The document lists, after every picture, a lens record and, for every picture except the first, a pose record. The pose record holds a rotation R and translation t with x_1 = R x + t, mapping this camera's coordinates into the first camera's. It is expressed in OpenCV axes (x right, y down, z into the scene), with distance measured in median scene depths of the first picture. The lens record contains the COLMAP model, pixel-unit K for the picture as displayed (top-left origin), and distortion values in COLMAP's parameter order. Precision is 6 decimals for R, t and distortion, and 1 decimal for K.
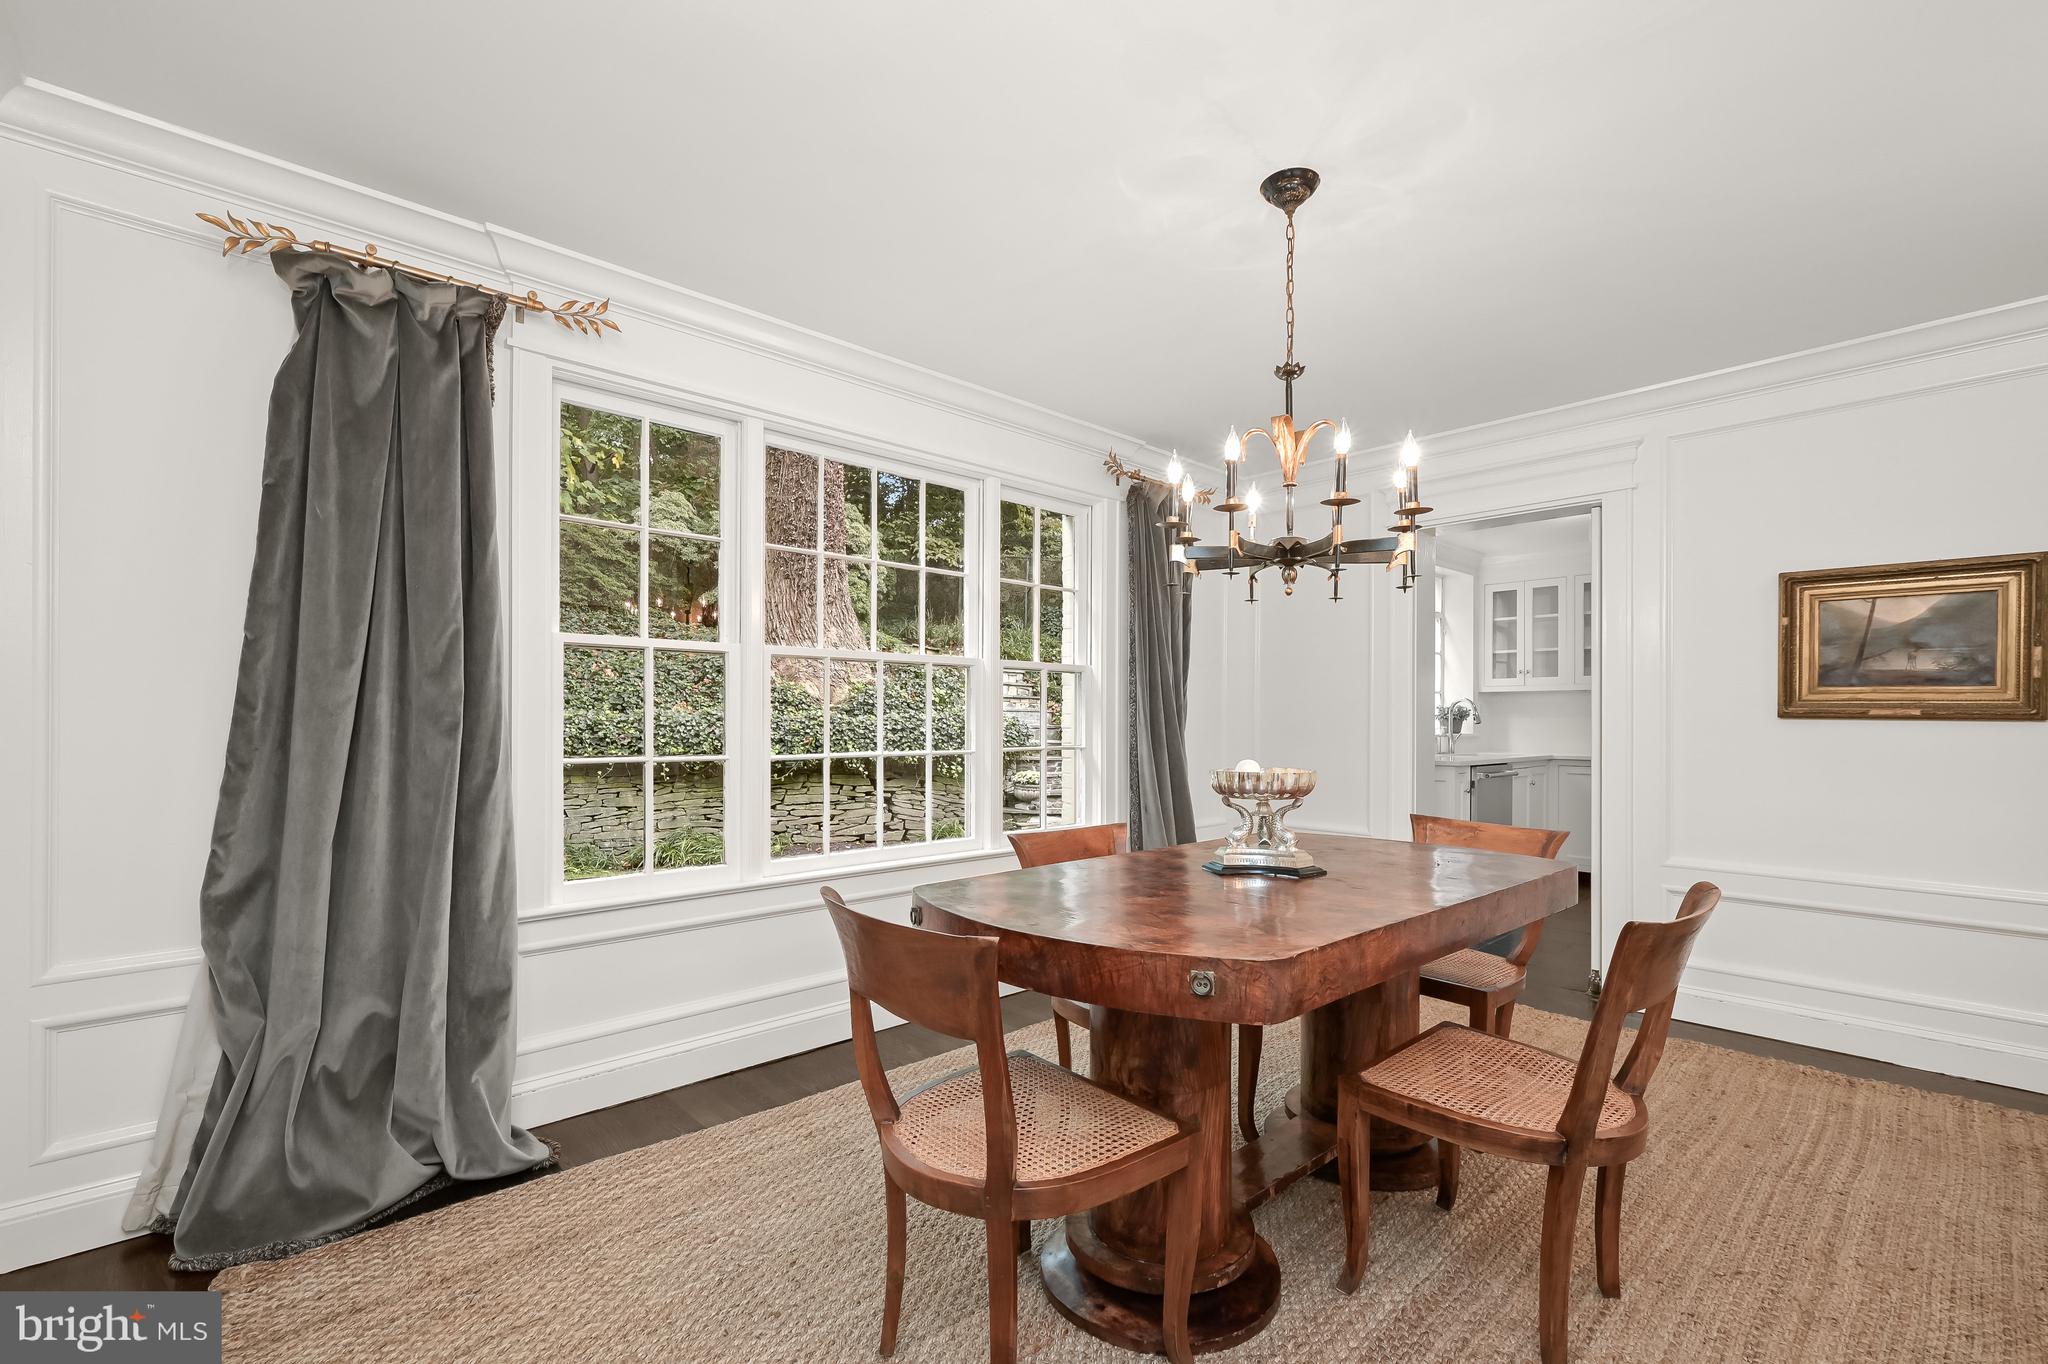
lens RADIAL K [[903.8, 0, 1024.0], [0, 903.8, 682.0], [0, 0, 1]] dist [-0.000186, -0.000066]
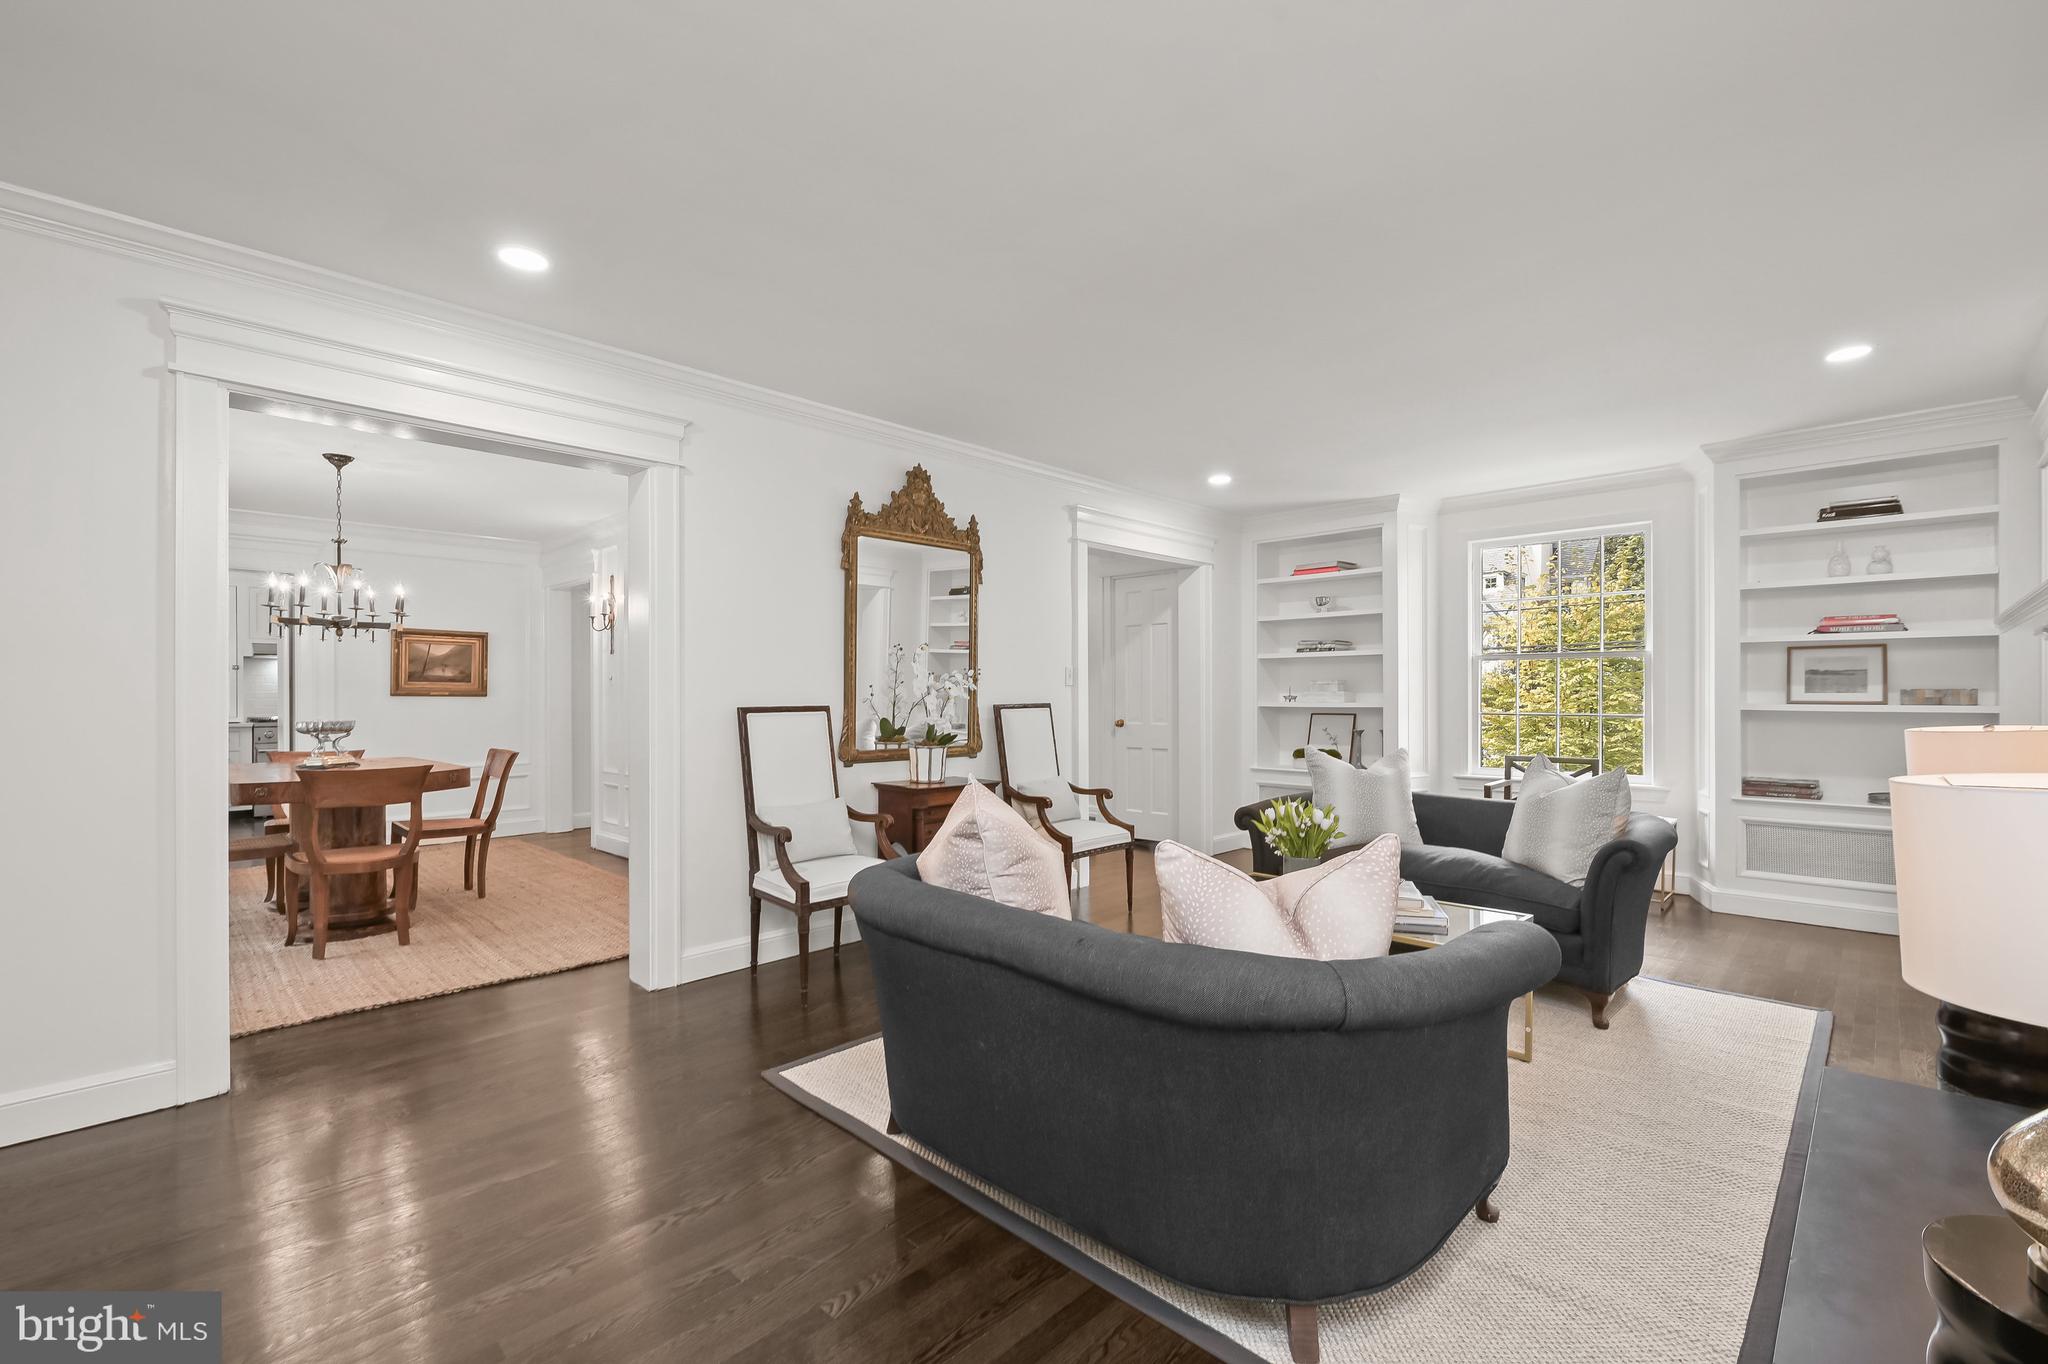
lens RADIAL K [[876.3, 0, 1024.0], [0, 876.3, 682.0], [0, 0, 1]] dist [-0.012367, -0.000056]
pose [[-0.039100, 0.009482, 0.999190, -1.420840], [-0.029852, 0.999498, -0.010653, -0.018136], [-0.998789, -0.030244, -0.038797, -0.457266]]
